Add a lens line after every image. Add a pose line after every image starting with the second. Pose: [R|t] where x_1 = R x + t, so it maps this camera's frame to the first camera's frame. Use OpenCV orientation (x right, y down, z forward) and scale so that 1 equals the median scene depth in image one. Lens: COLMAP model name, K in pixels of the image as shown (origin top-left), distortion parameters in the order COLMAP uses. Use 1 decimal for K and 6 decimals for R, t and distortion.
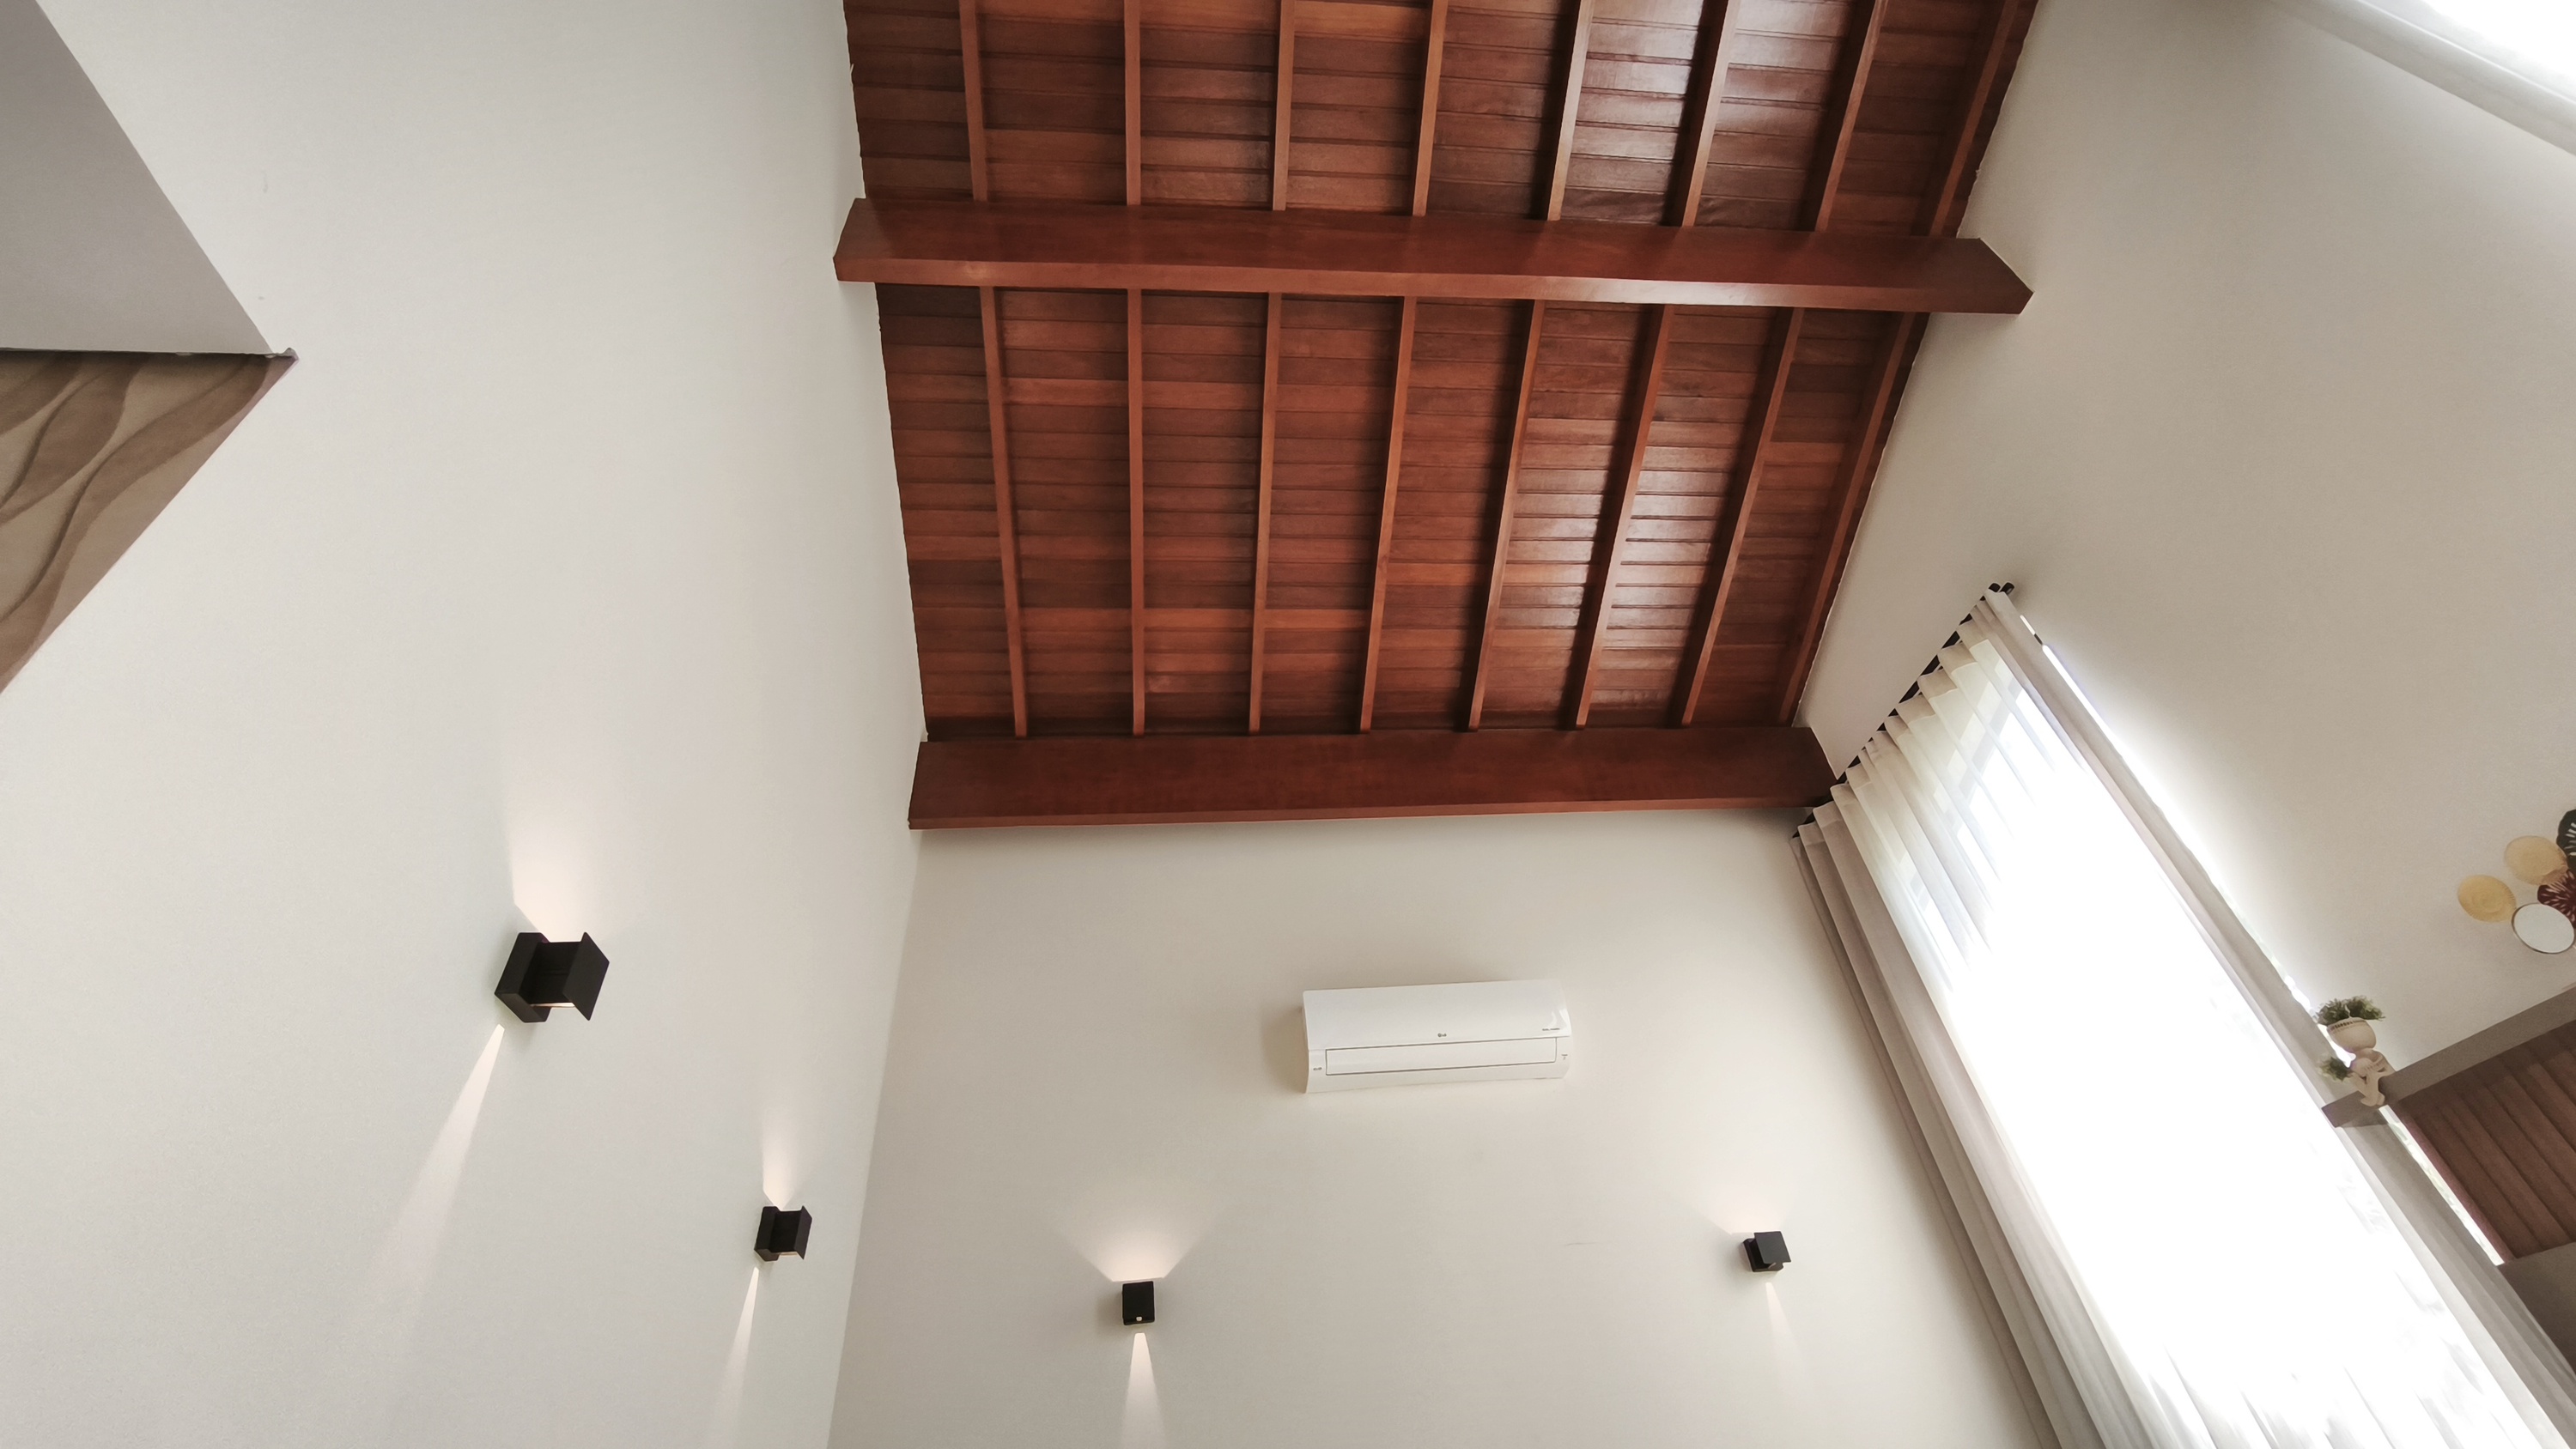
lens RADIAL K [[1078.0, 0, 1288.0], [0, 1078.0, 724.5], [0, 0, 1]] dist [-0.003089, 0.000055]
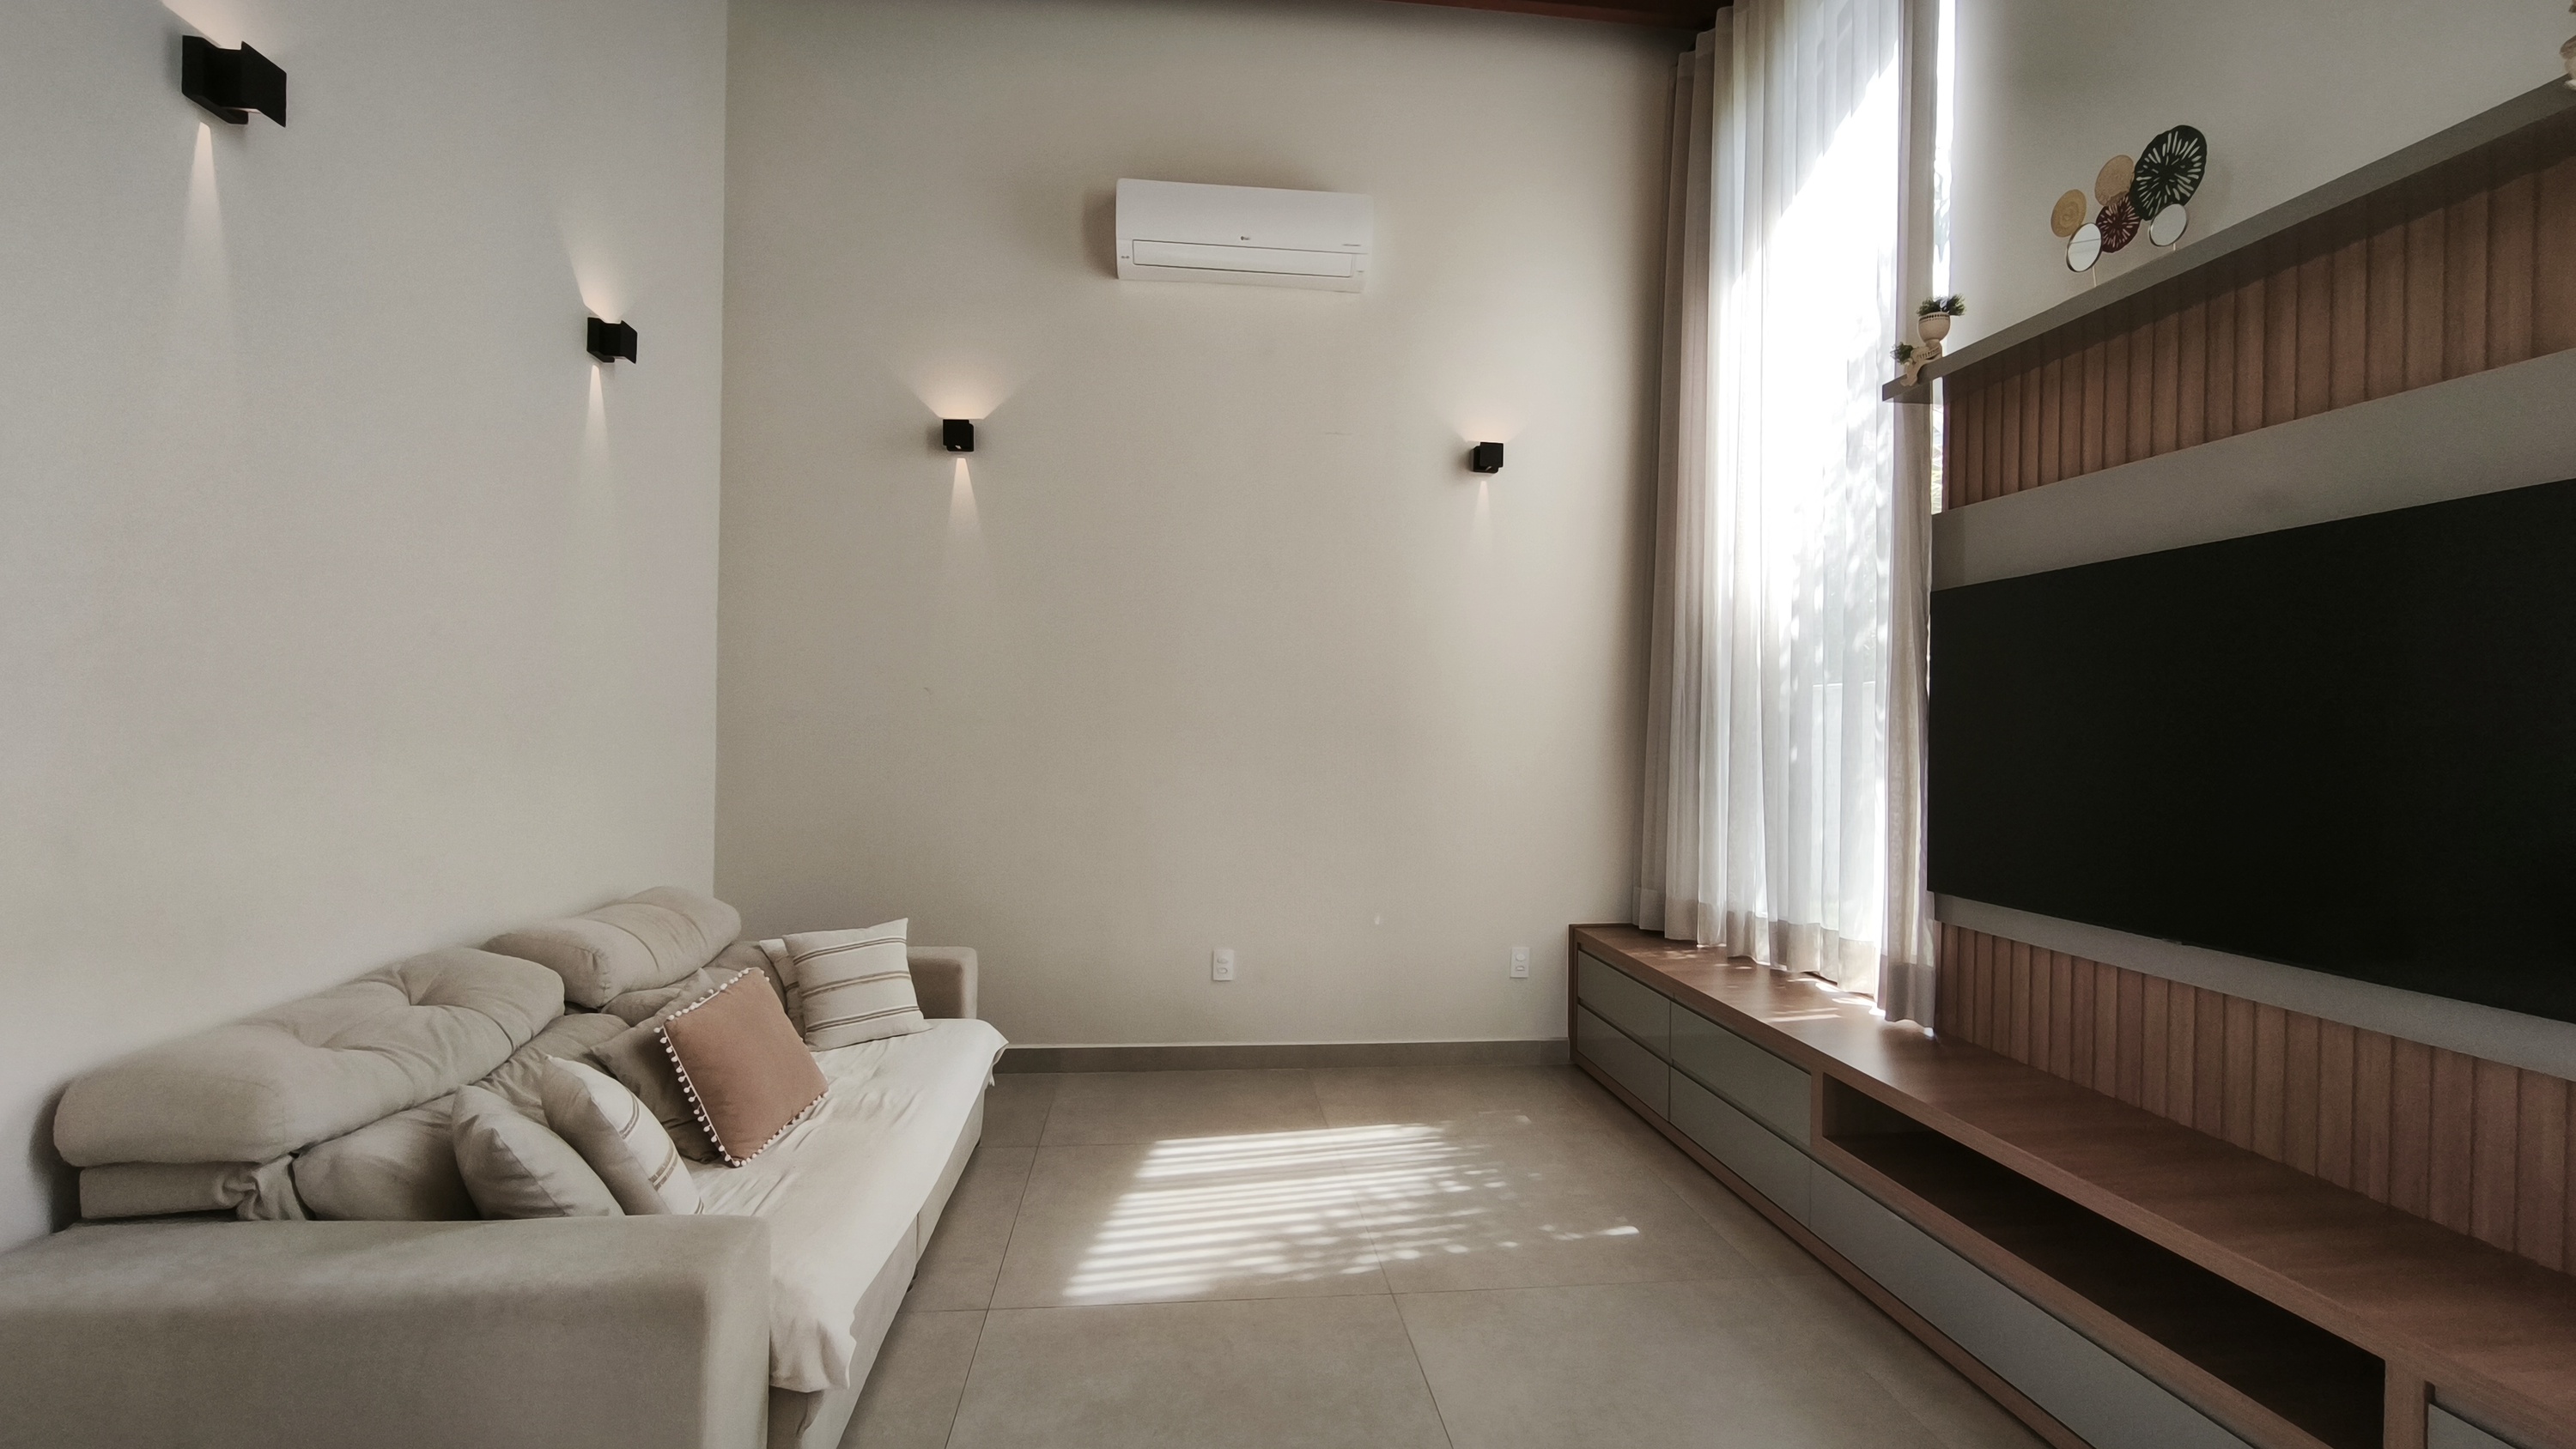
lens RADIAL K [[1063.8, 0, 1288.0], [0, 1063.8, 724.5], [0, 0, 1]] dist [-0.002107, 0.000052]
pose [[0.994015, 0.091622, 0.059490, 0.169667], [-0.108174, 0.749616, 0.652974, -0.044657], [0.015232, -0.655501, 0.755040, -0.115184]]
